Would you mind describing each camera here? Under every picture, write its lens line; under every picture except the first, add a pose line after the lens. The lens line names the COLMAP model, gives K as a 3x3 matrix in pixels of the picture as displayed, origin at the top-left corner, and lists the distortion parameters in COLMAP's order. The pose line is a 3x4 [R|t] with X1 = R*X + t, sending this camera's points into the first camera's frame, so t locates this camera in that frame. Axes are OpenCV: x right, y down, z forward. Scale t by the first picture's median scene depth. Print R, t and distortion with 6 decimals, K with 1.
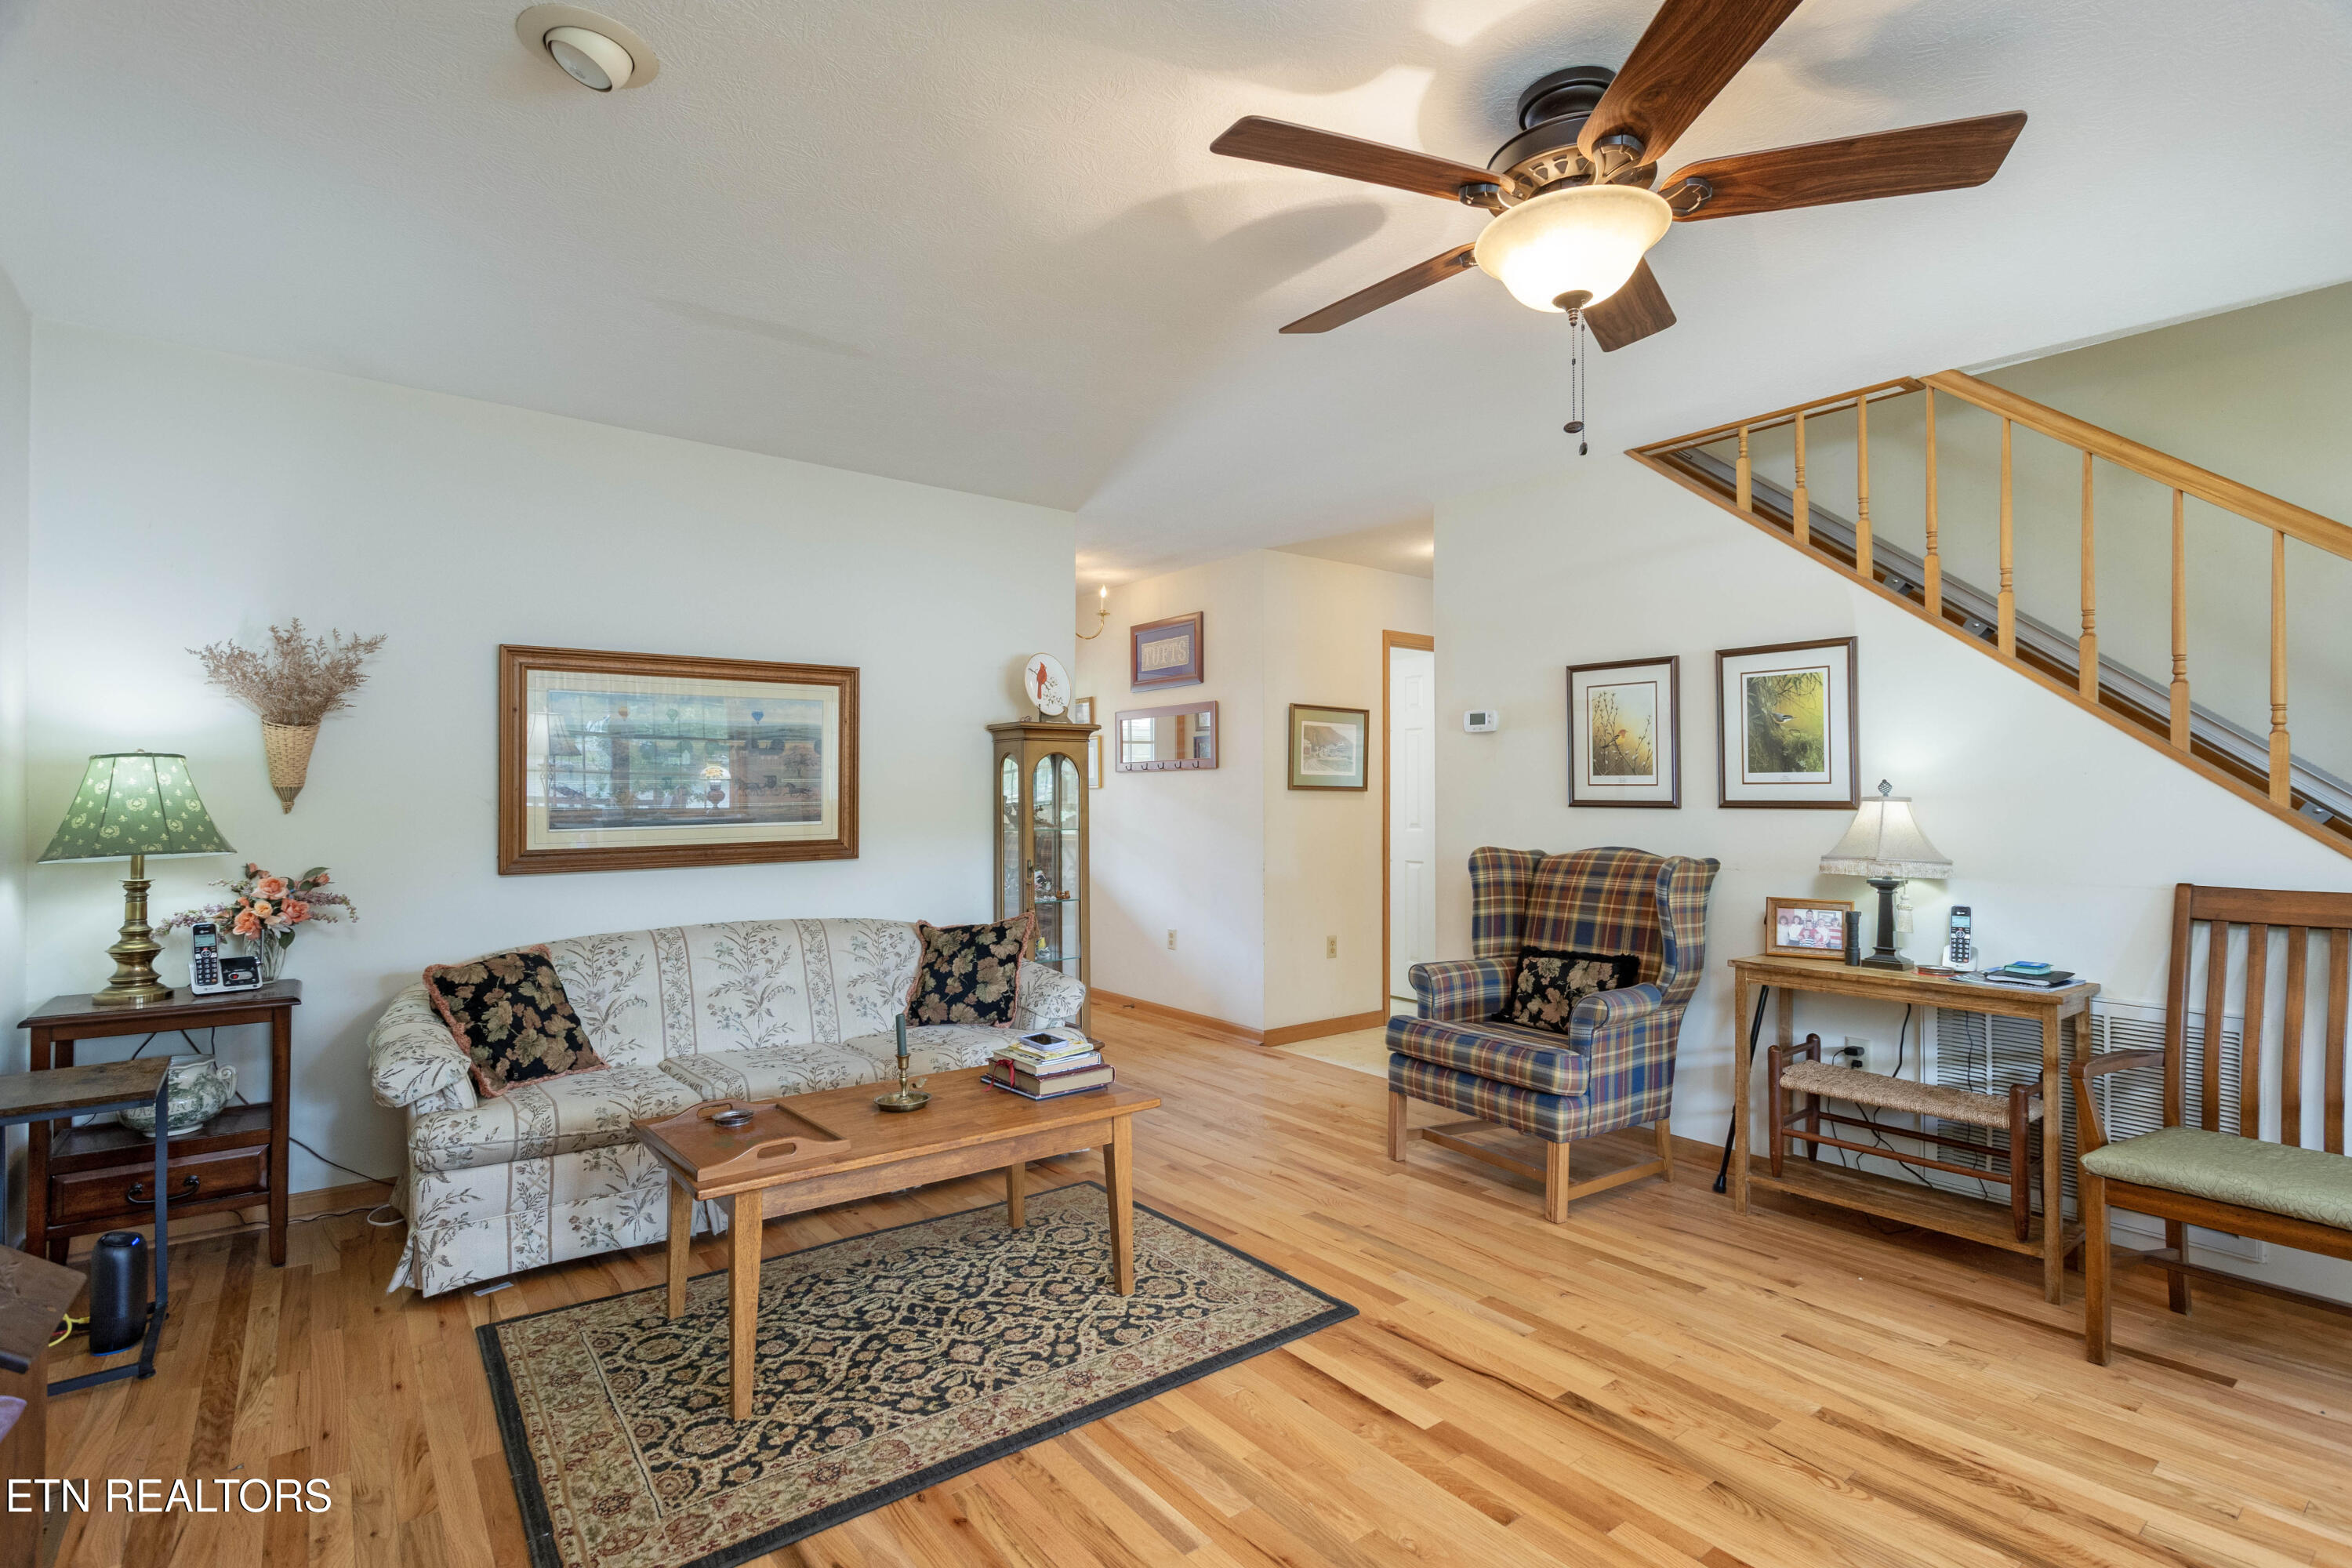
lens RADIAL K [[1115.1, 0, 1175.8], [0, 1115.1, 785.9], [0, 0, 1]] dist [-0.000309, 0.001639]
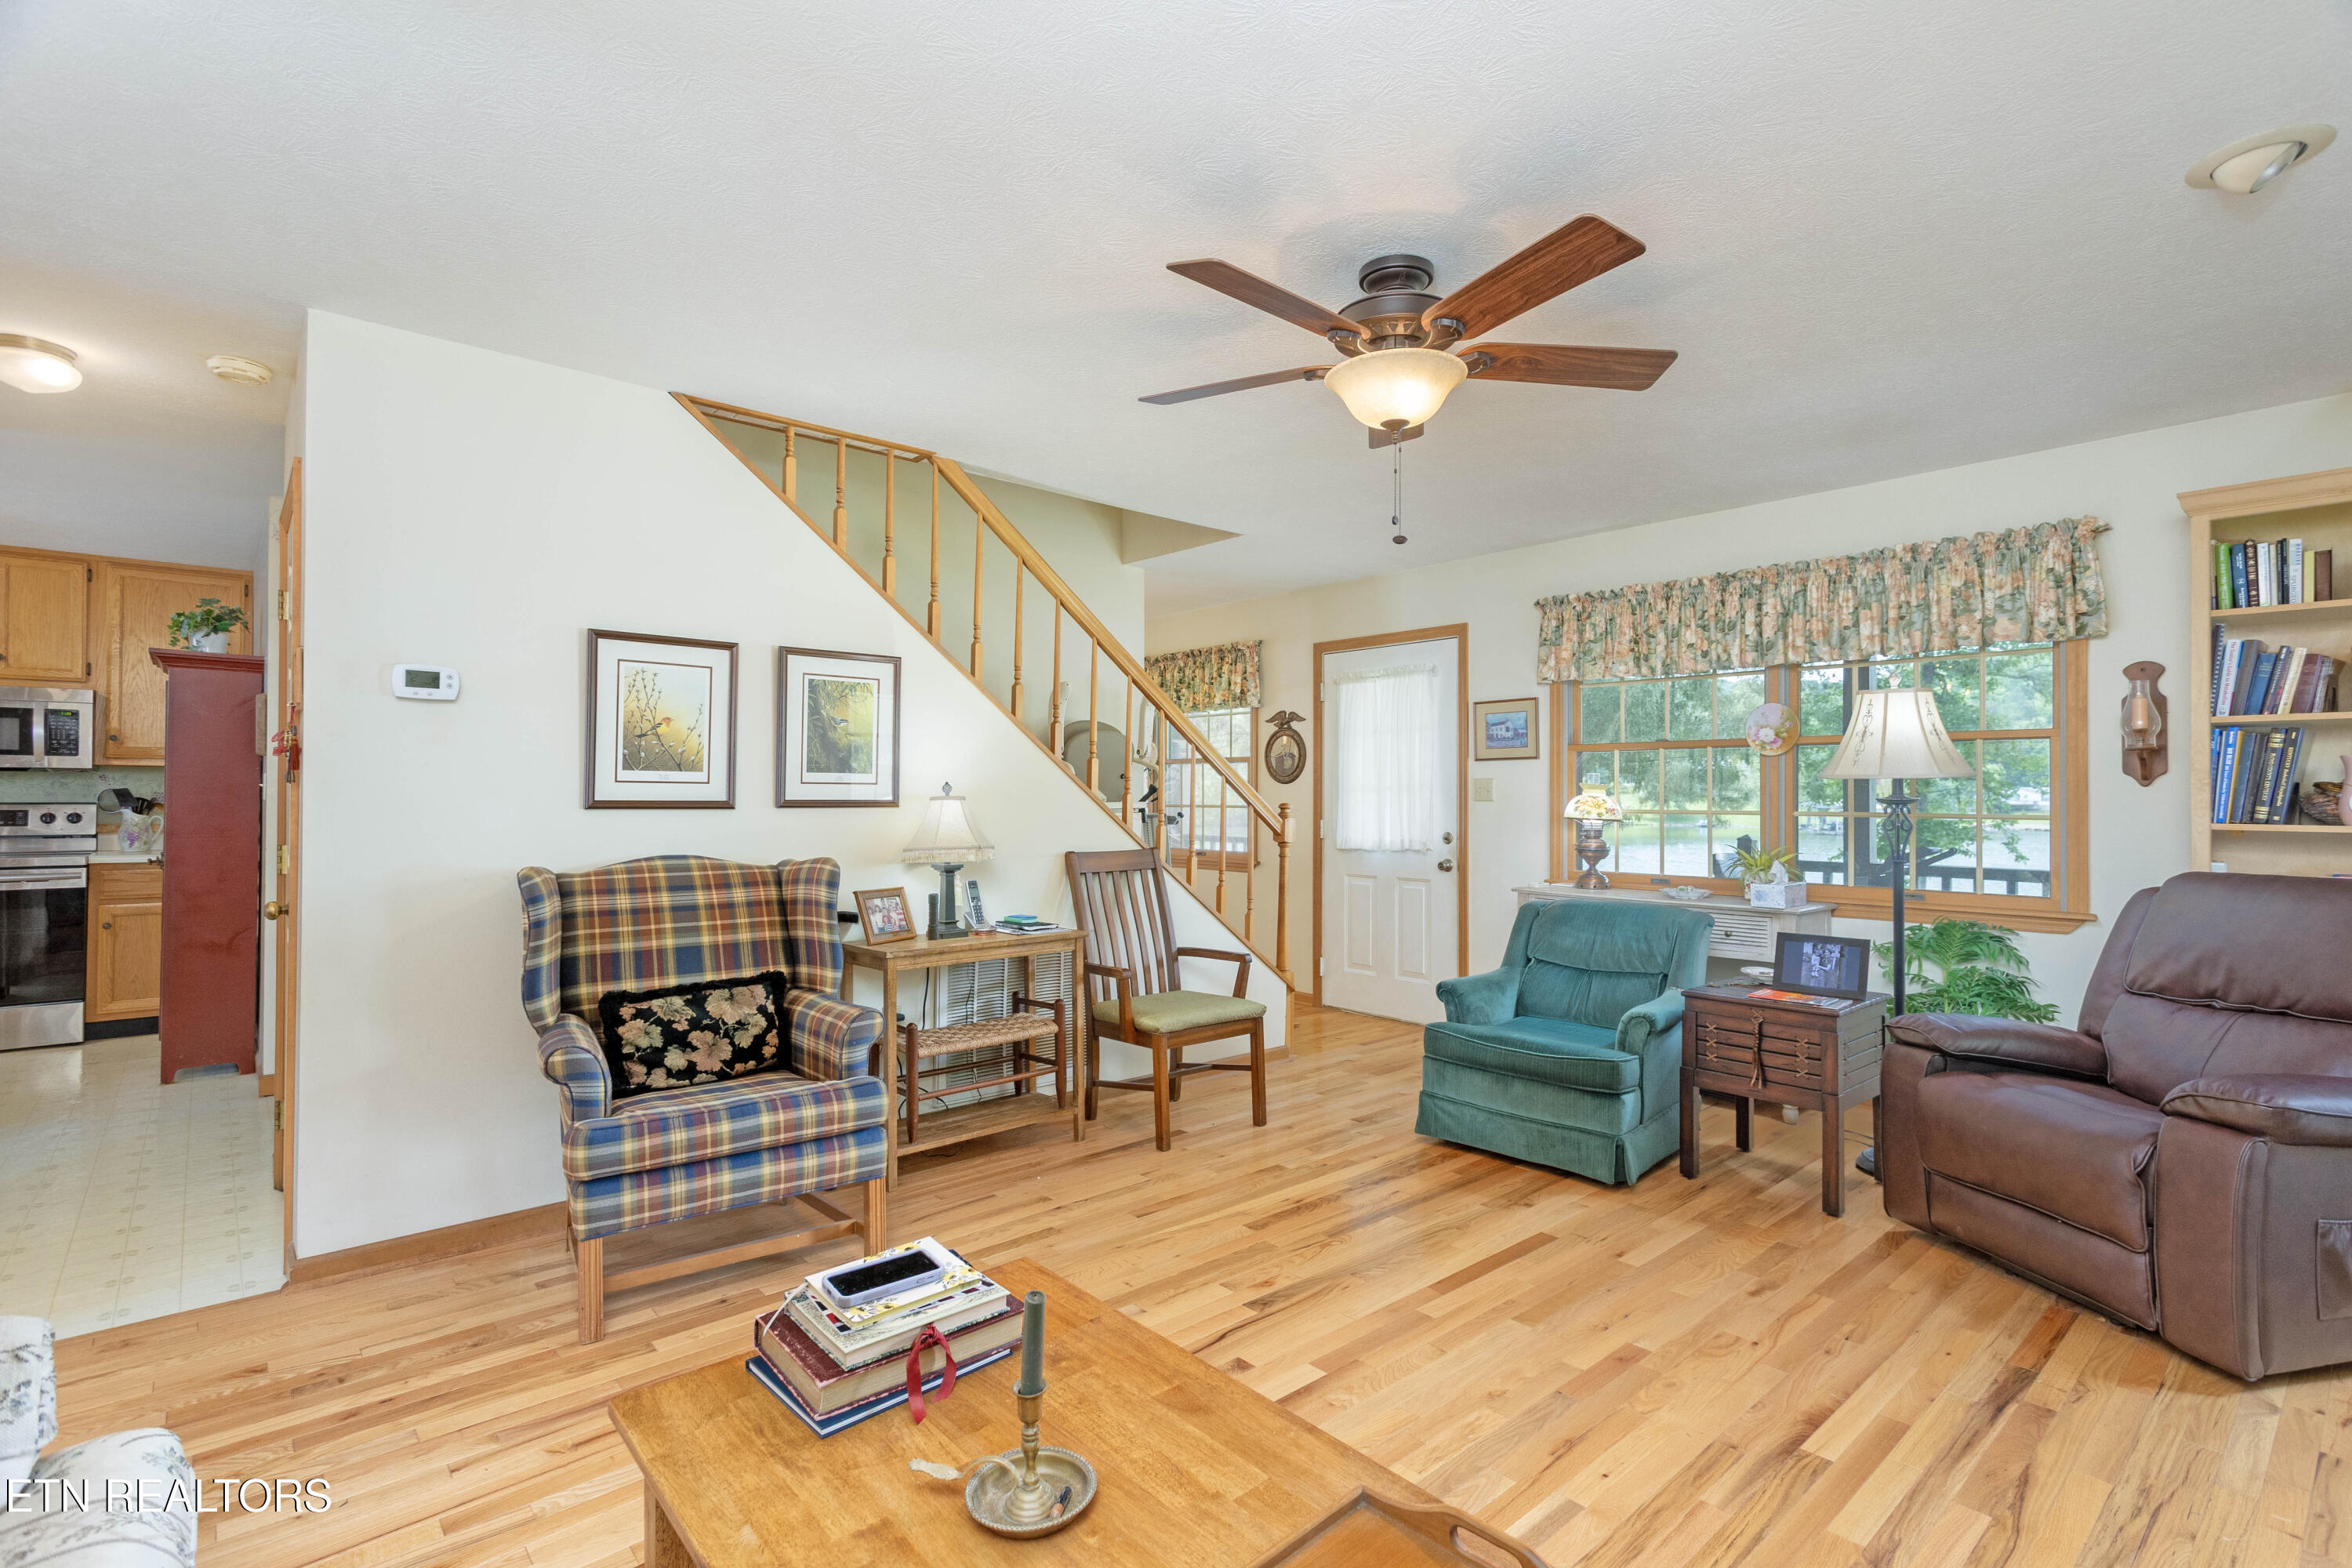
lens RADIAL K [[1115.1, 0, 1174.5], [0, 1115.1, 783.5], [0, 0, 1]] dist [-0.000309, 0.001639]
pose [[-0.064090, 0.009778, 0.997896, -0.553682], [-0.010630, 0.999889, -0.010481, 0.005742], [-0.997888, -0.011280, -0.063979, 0.781463]]
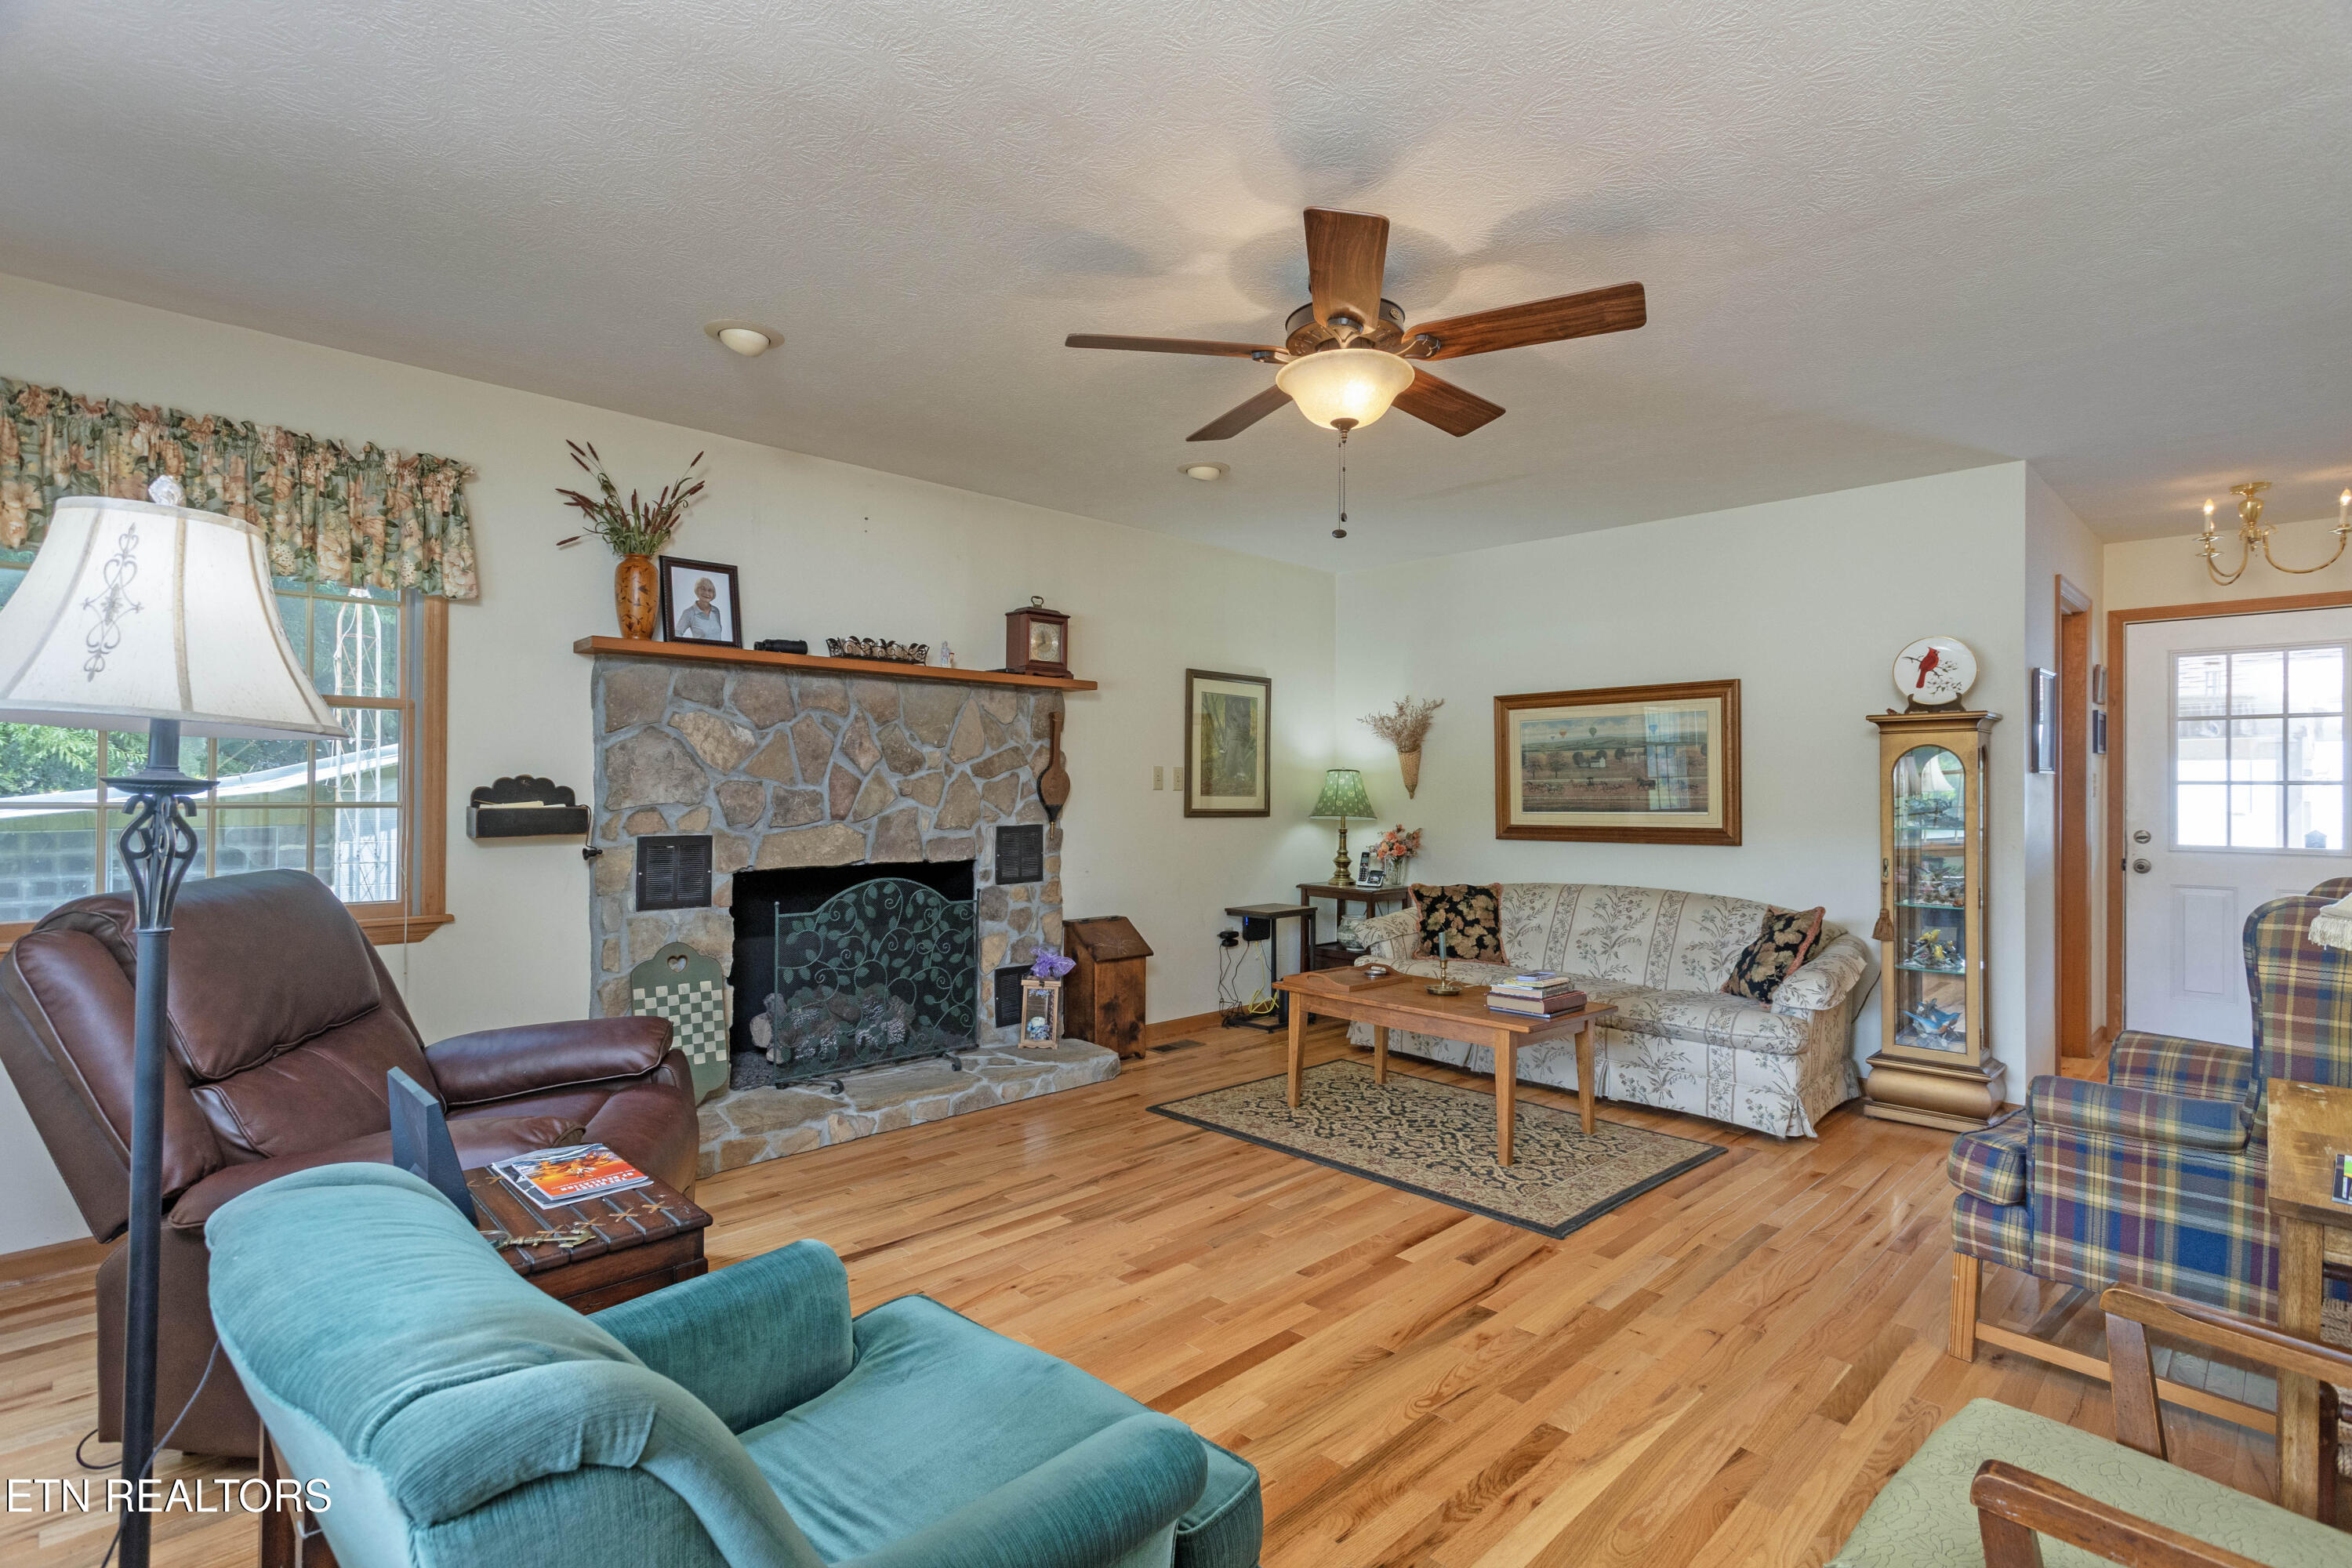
lens RADIAL K [[1115.1, 0, 1178.5], [0, 1115.1, 786.9], [0, 0, 1]] dist [-0.000309, 0.001639]
pose [[0.118076, -0.000995, -0.993004, 0.981735], [0.003631, 0.999993, -0.000570, 0.003997], [0.992998, -0.003538, 0.118078, 0.369045]]
